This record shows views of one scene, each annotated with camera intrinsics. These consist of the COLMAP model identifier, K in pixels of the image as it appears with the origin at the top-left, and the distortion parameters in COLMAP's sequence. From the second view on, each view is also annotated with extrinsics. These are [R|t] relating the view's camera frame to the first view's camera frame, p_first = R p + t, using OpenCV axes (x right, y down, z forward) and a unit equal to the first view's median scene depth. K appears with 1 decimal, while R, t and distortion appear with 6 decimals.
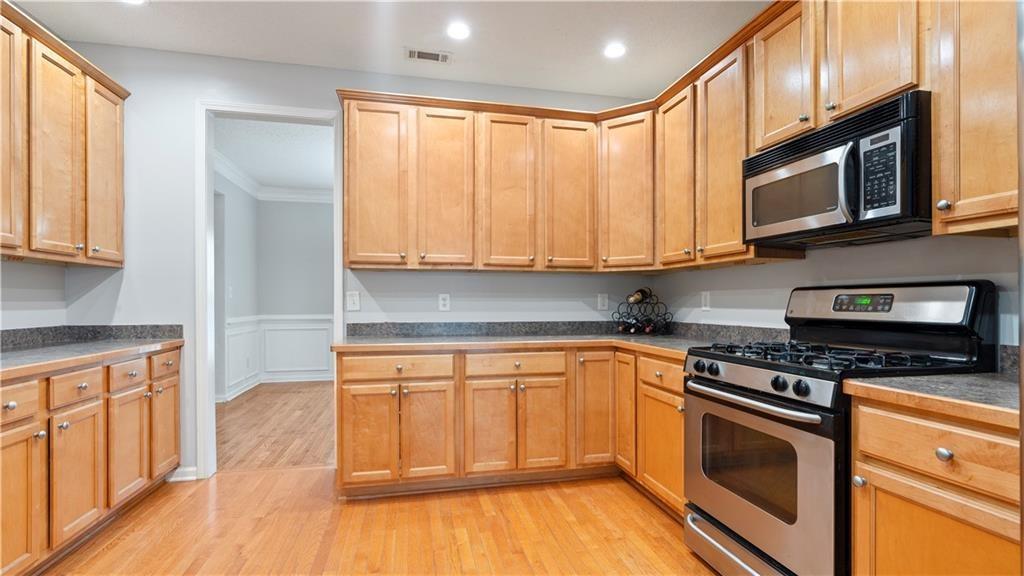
lens RADIAL K [[470.2, 0, 509.9], [0, 470.2, 301.8], [0, 0, 1]] dist [-0.001471, -0.000118]
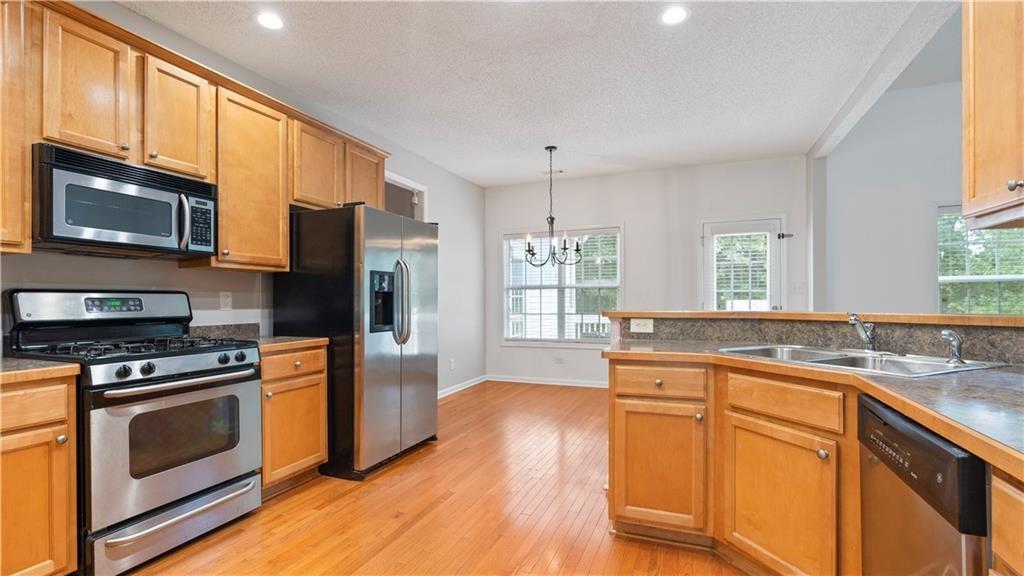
lens RADIAL K [[468.8, 0, 514.1], [0, 468.8, 294.3], [0, 0, 1]] dist [-0.001041, -0.000048]
pose [[-0.826359, 0.011874, 0.563019, -0.685803], [0.005584, 0.999901, -0.012892, -0.002608], [-0.563117, -0.007510, -0.826343, 1.168448]]
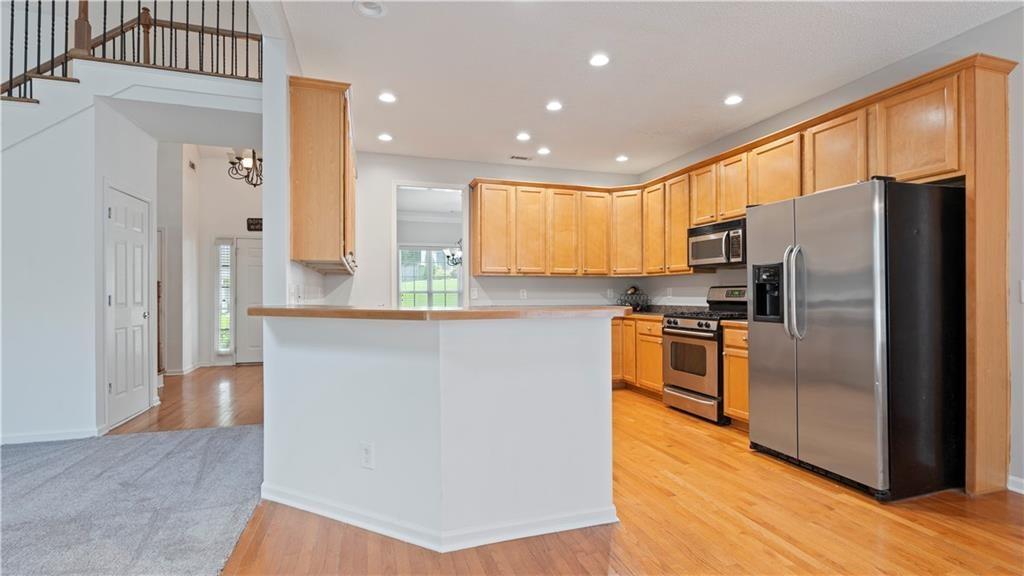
lens RADIAL K [[468.8, 0, 514.1], [0, 468.8, 294.3], [0, 0, 1]] dist [-0.001041, -0.000048]
pose [[0.995543, -0.003232, 0.094257, -0.487579], [0.003115, 0.999994, 0.001387, -0.001200], [-0.094261, -0.001087, 0.995547, -1.037689]]
